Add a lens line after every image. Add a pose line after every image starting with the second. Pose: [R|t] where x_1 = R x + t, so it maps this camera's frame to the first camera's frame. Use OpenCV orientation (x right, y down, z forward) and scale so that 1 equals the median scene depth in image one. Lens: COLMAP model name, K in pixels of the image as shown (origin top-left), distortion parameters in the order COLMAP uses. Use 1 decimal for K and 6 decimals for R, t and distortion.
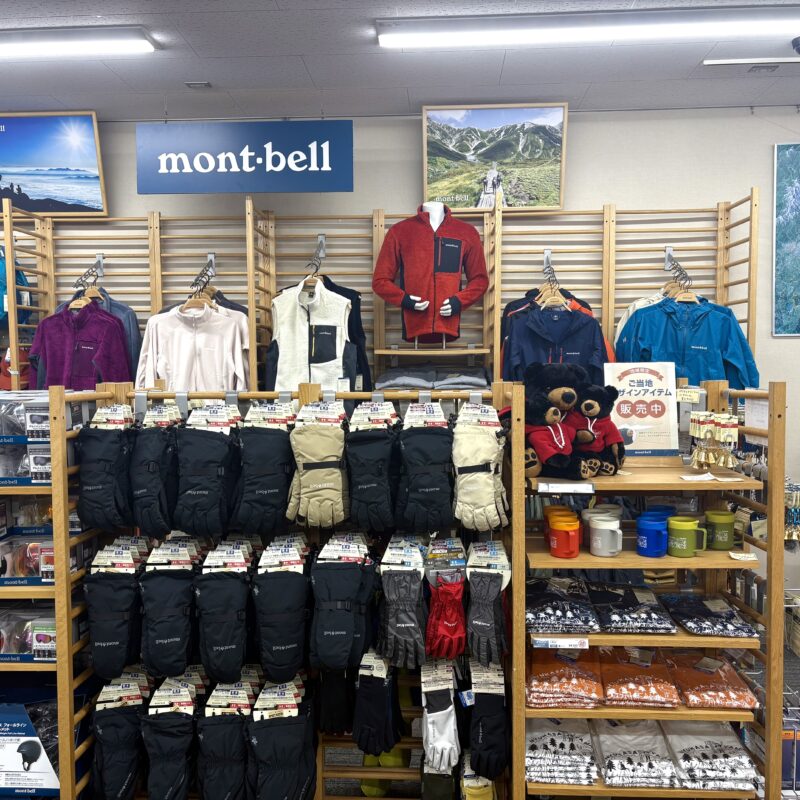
lens RADIAL K [[824.5, 0, 400.0], [0, 824.5, 400.0], [0, 0, 1]] dist [0.023173, 0.019251]
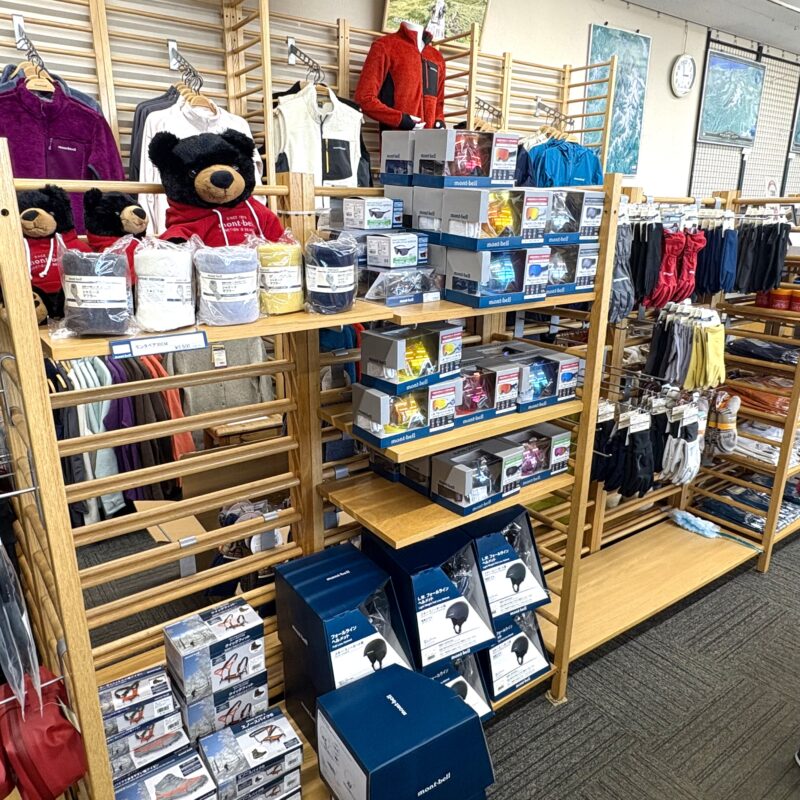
lens RADIAL K [[627.2, 0, 400.0], [0, 627.2, 400.0], [0, 0, 1]] dist [0.003080, 0.000503]
pose [[0.778308, -0.170397, 0.604319, -0.540368], [0.017042, 0.967849, 0.250952, 0.023836], [-0.627651, -0.185020, 0.756189, 0.326548]]
